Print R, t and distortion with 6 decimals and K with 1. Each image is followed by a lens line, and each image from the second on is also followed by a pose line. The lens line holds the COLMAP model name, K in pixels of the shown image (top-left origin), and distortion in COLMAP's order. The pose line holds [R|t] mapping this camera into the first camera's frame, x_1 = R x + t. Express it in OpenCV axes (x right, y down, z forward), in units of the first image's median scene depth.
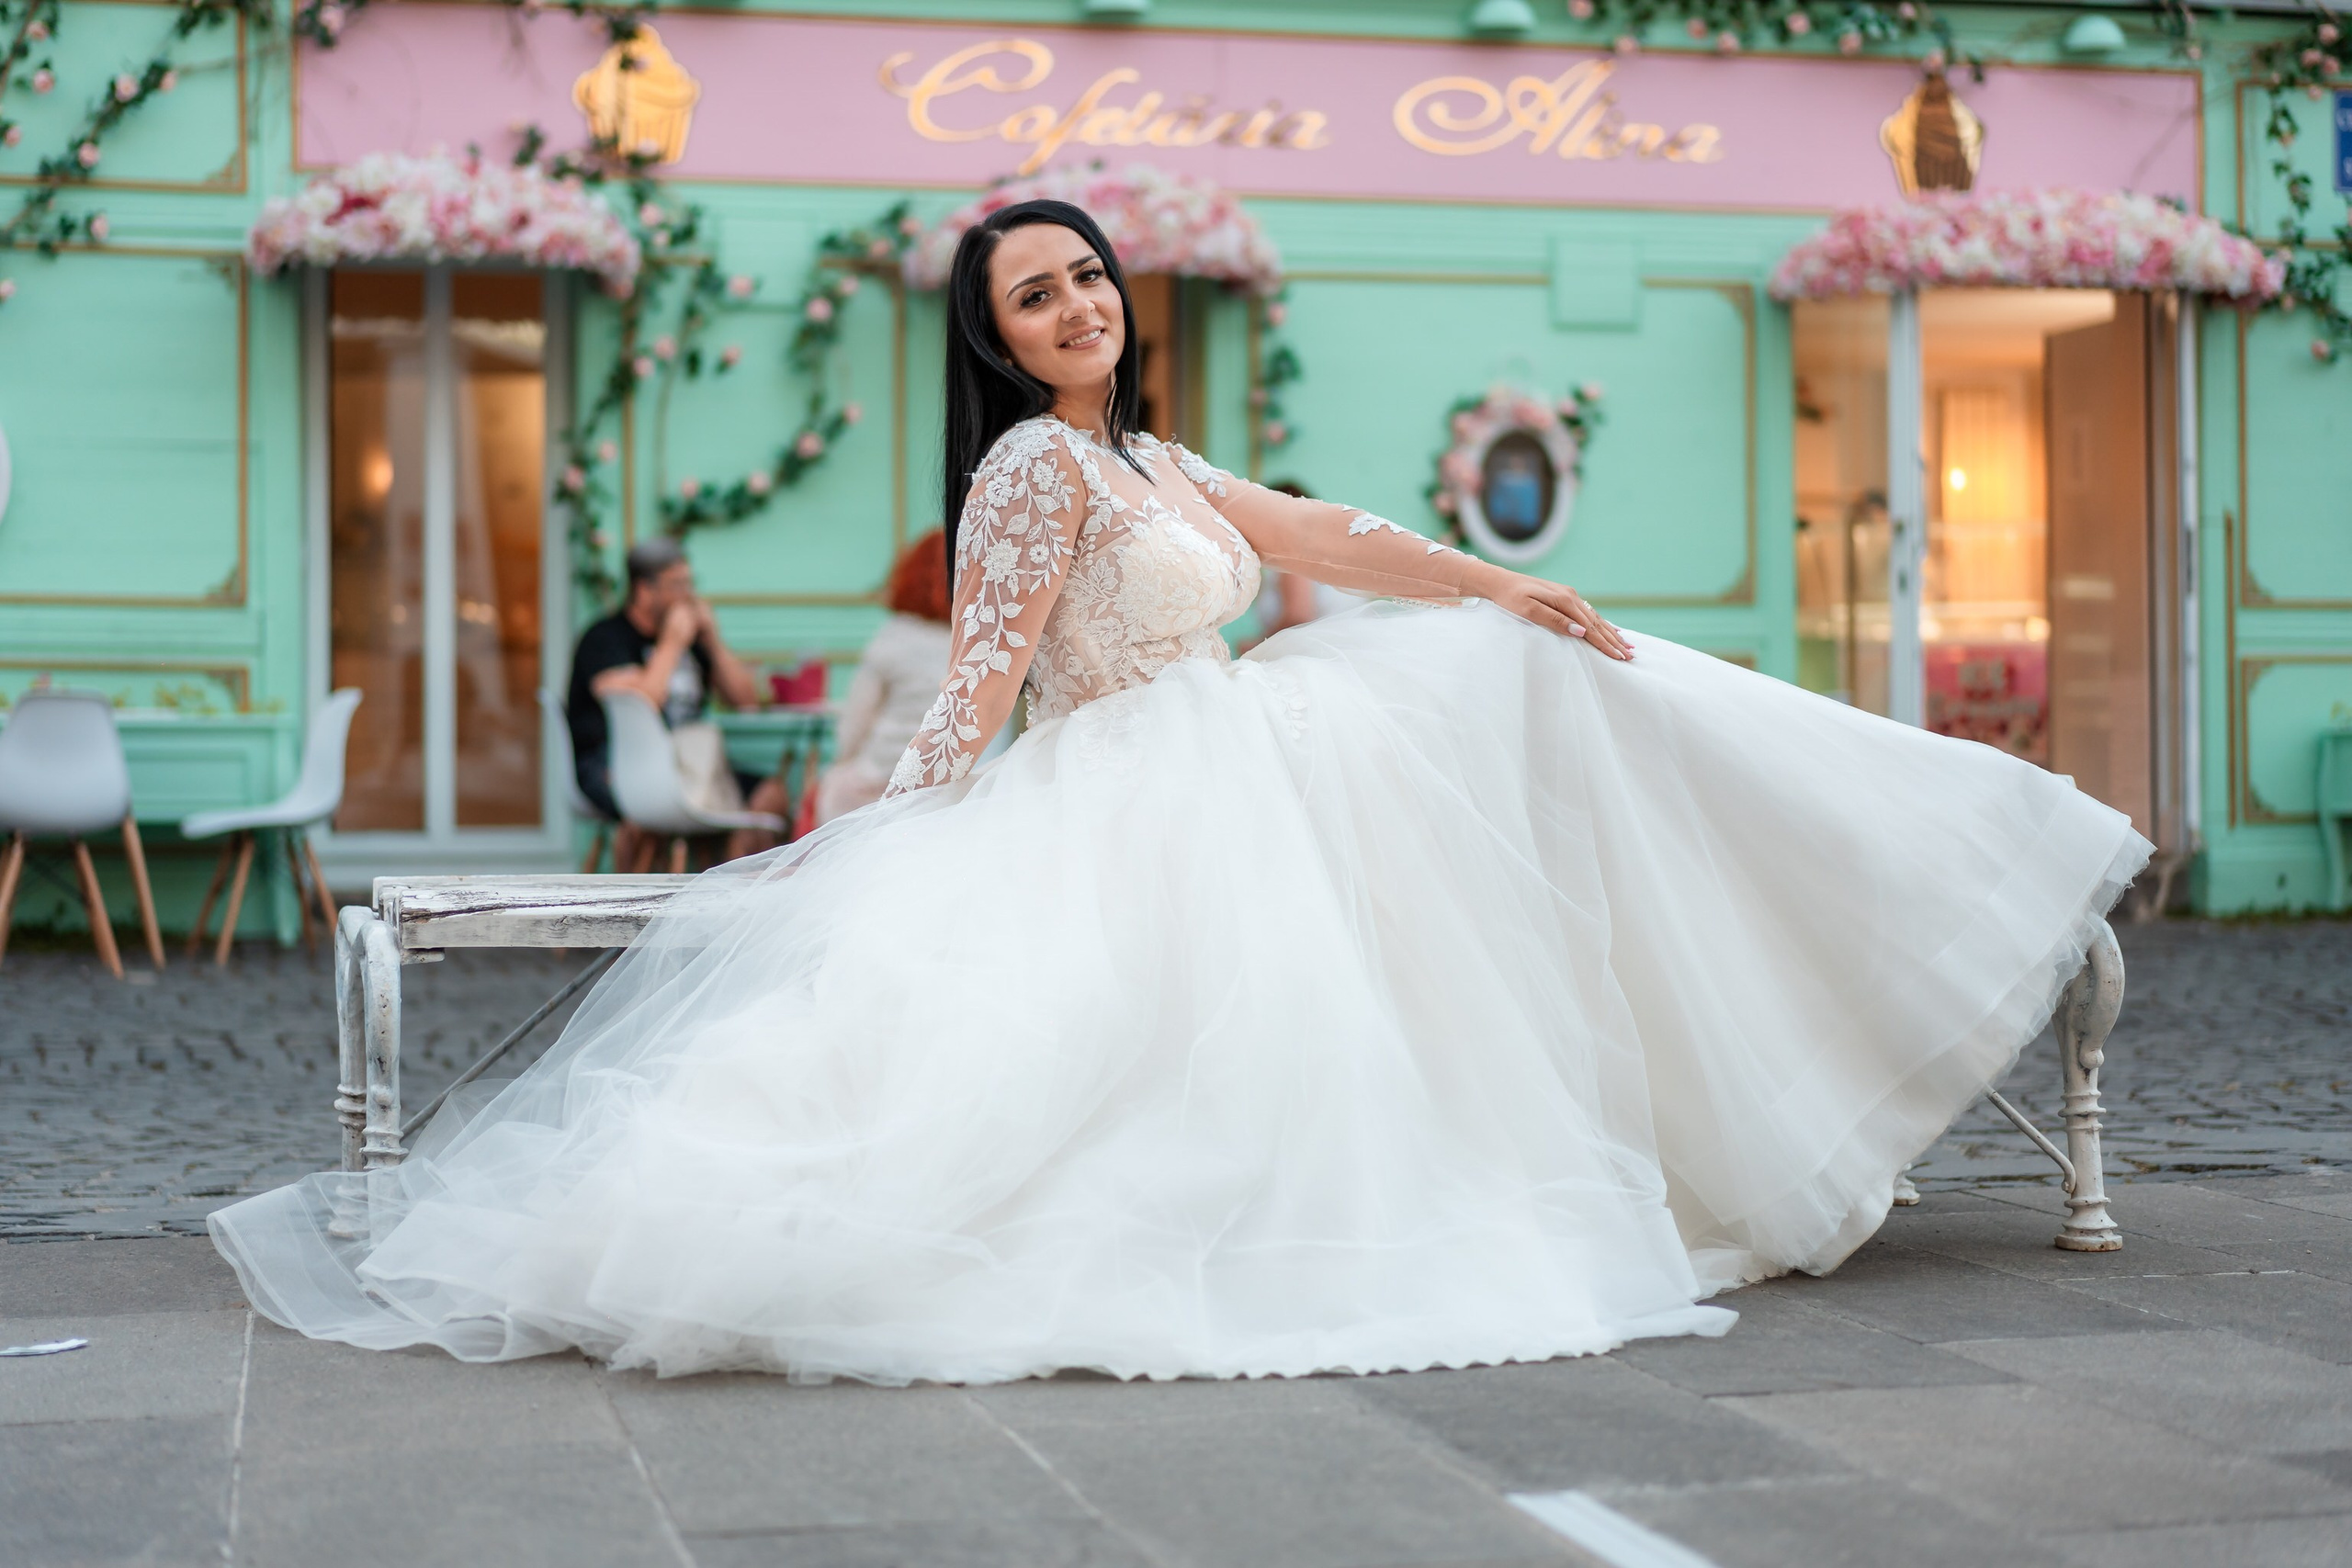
lens RADIAL K [[3858.5, 0, 1176.0], [0, 3858.5, 784.0], [0, 0, 1]] dist [0.020095, -0.066912]
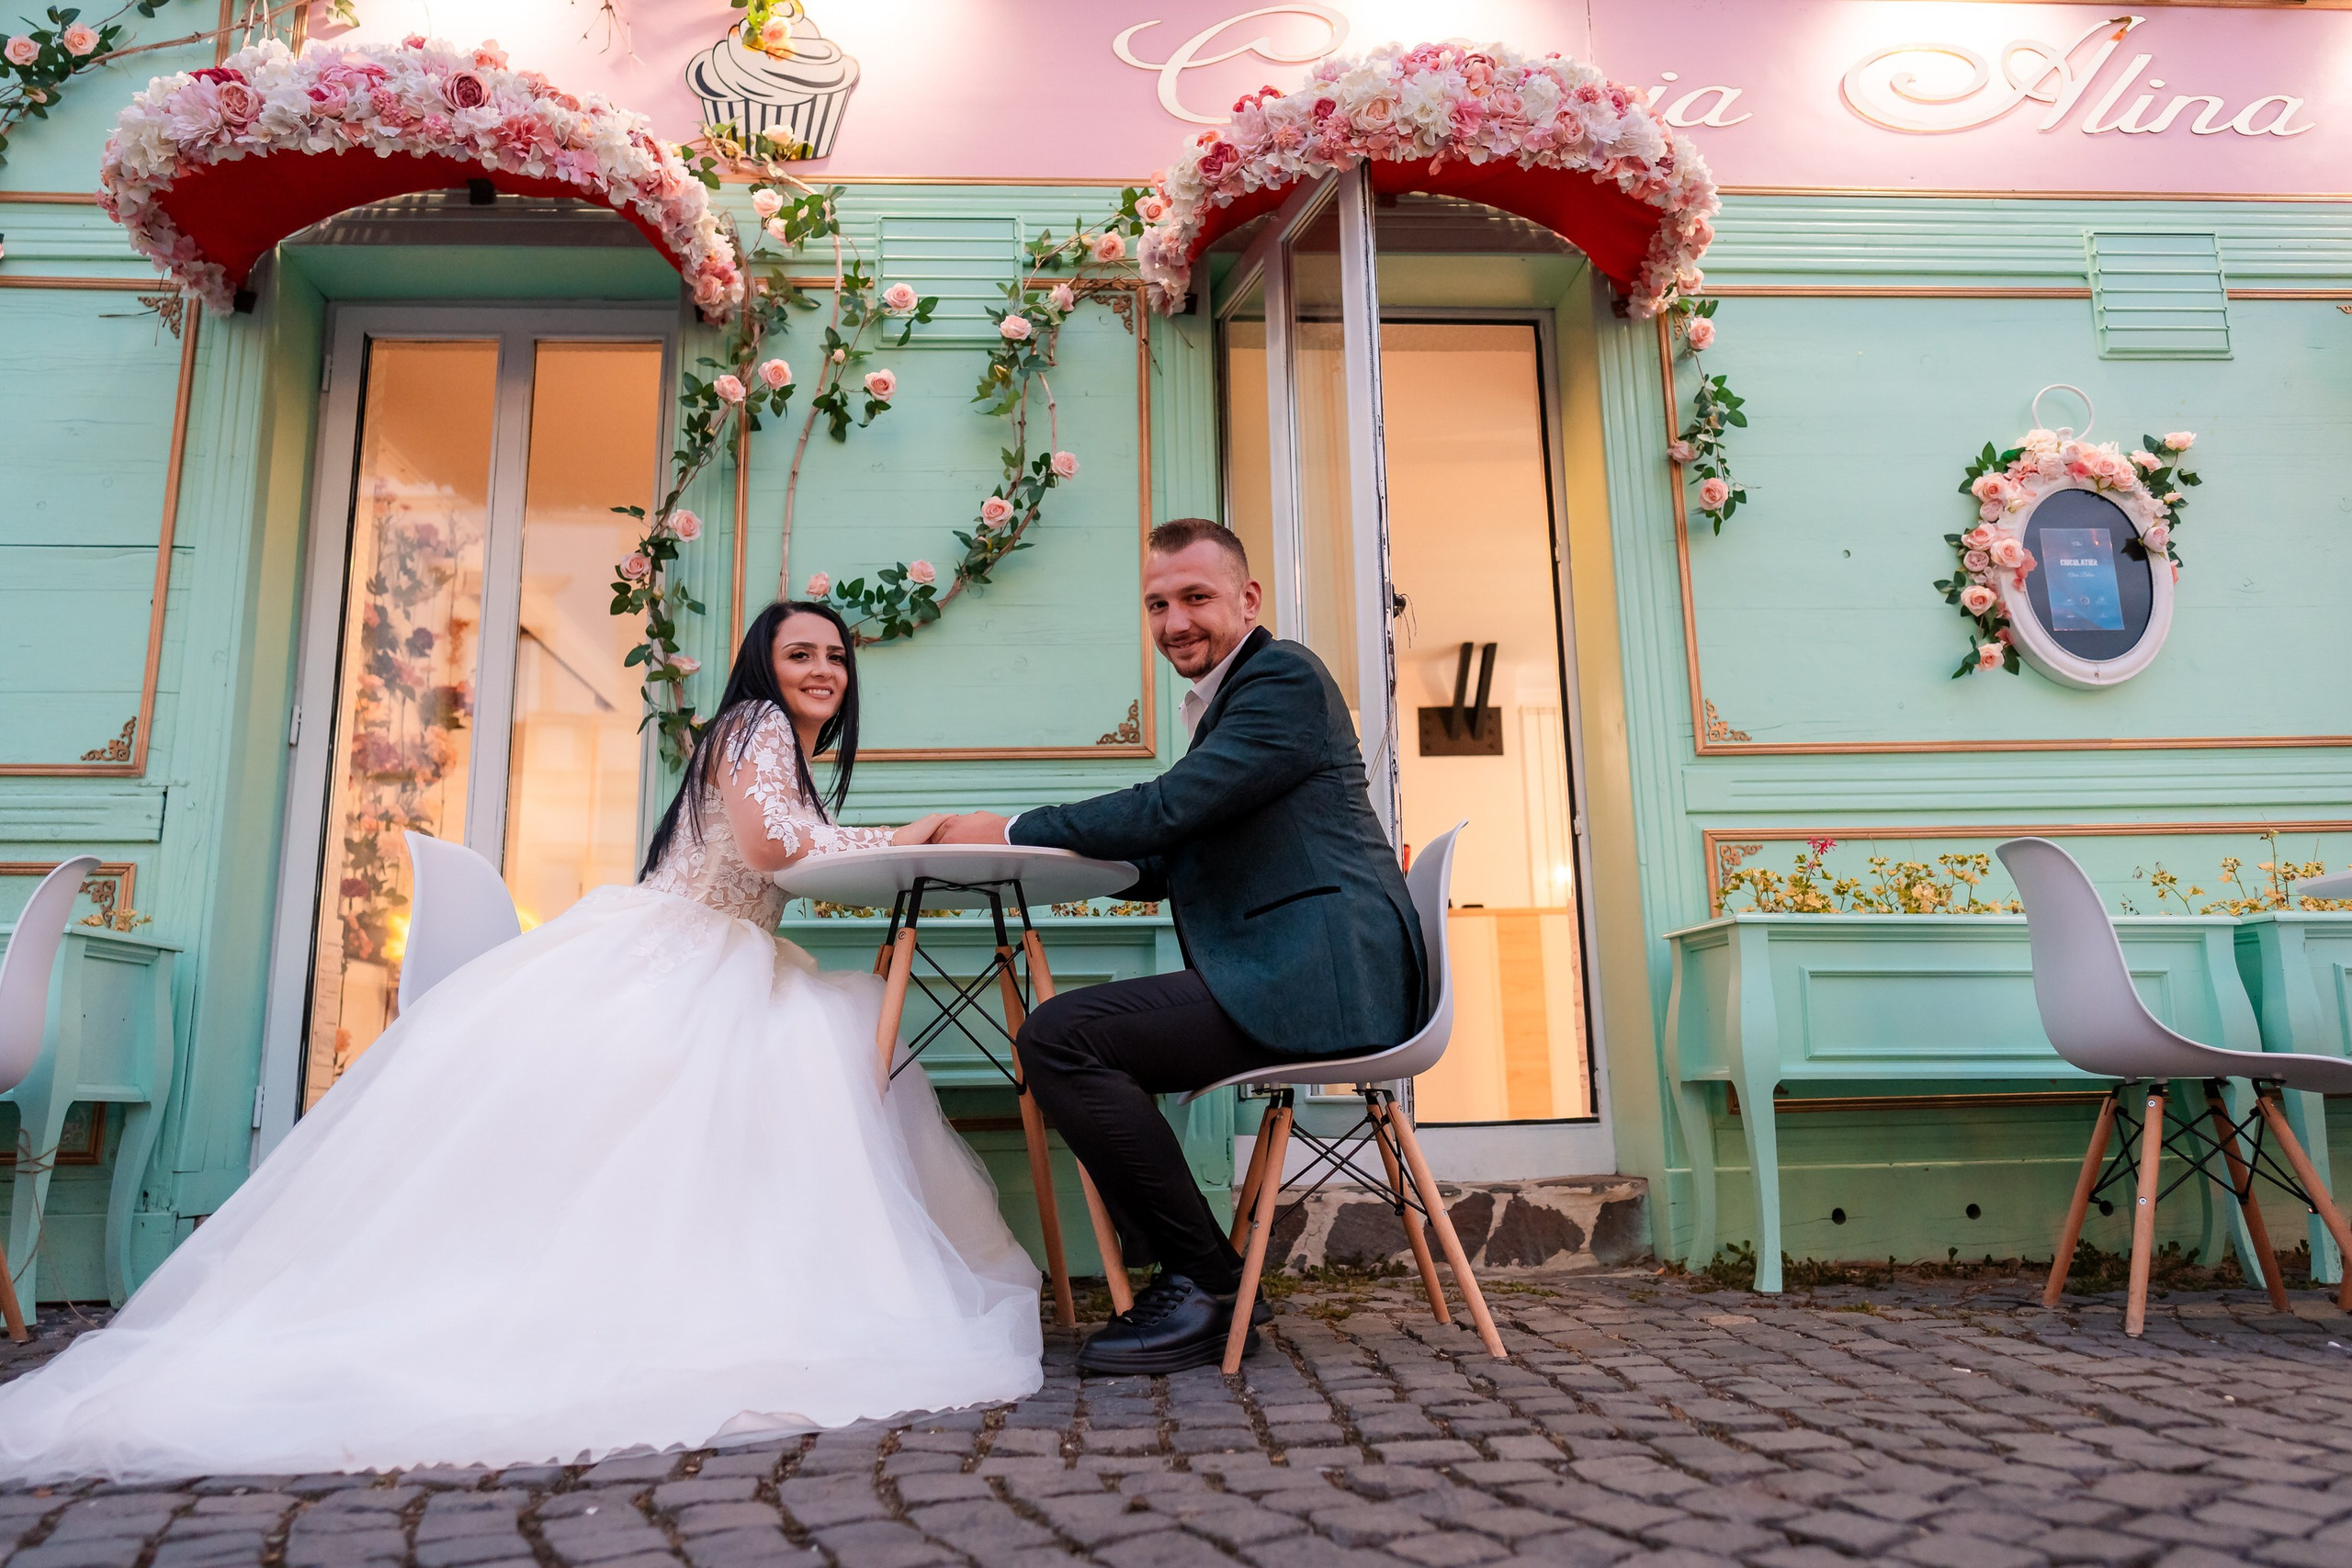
lens RADIAL K [[1647.6, 0, 1171.4], [0, 1647.6, 765.8], [0, 0, 1]] dist [-0.063803, 0.093609]
pose [[0.981156, -0.054104, -0.185487, -0.017244], [0.014371, 0.977770, -0.209186, 0.012737], [0.192681, 0.202579, 0.960123, 0.754573]]
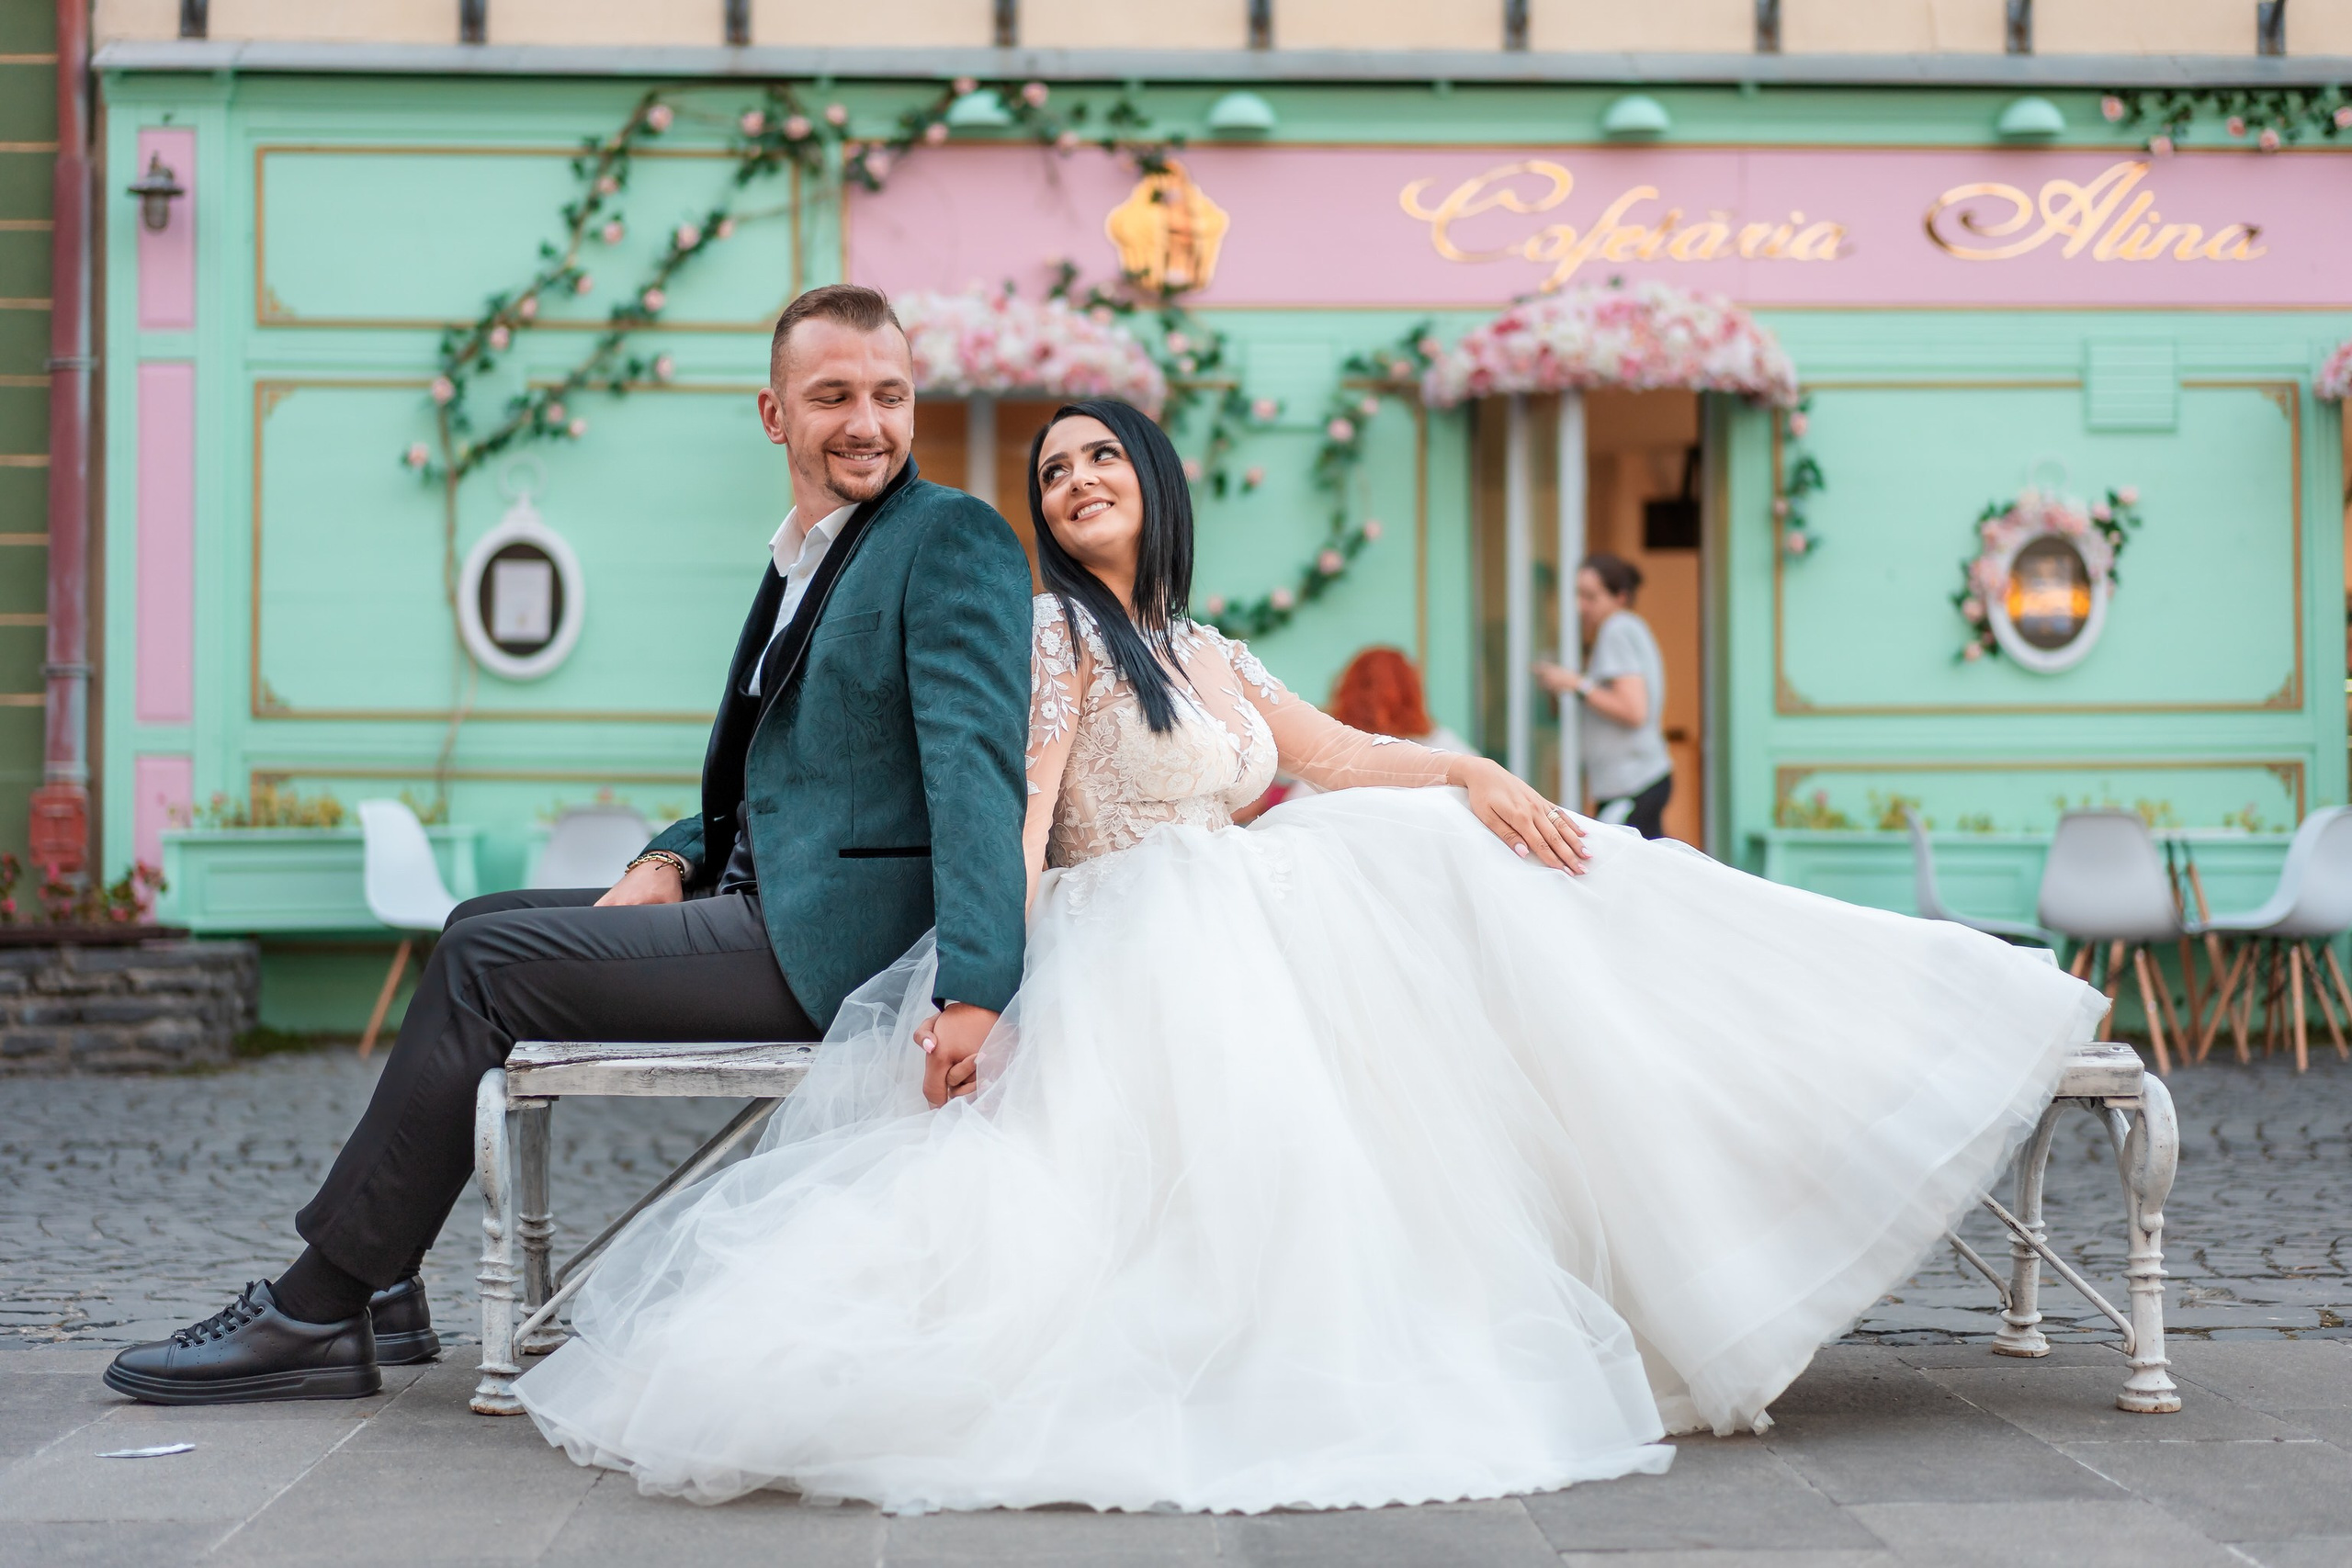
lens RADIAL K [[3858.5, 0, 1176.0], [0, 3858.5, 784.0], [0, 0, 1]] dist [0.020095, -0.066912]
pose [[0.981601, -0.001224, -0.190939, 0.061419], [-0.002723, 0.999788, -0.020408, -0.007600], [0.190923, 0.020552, 0.981390, -0.015637]]
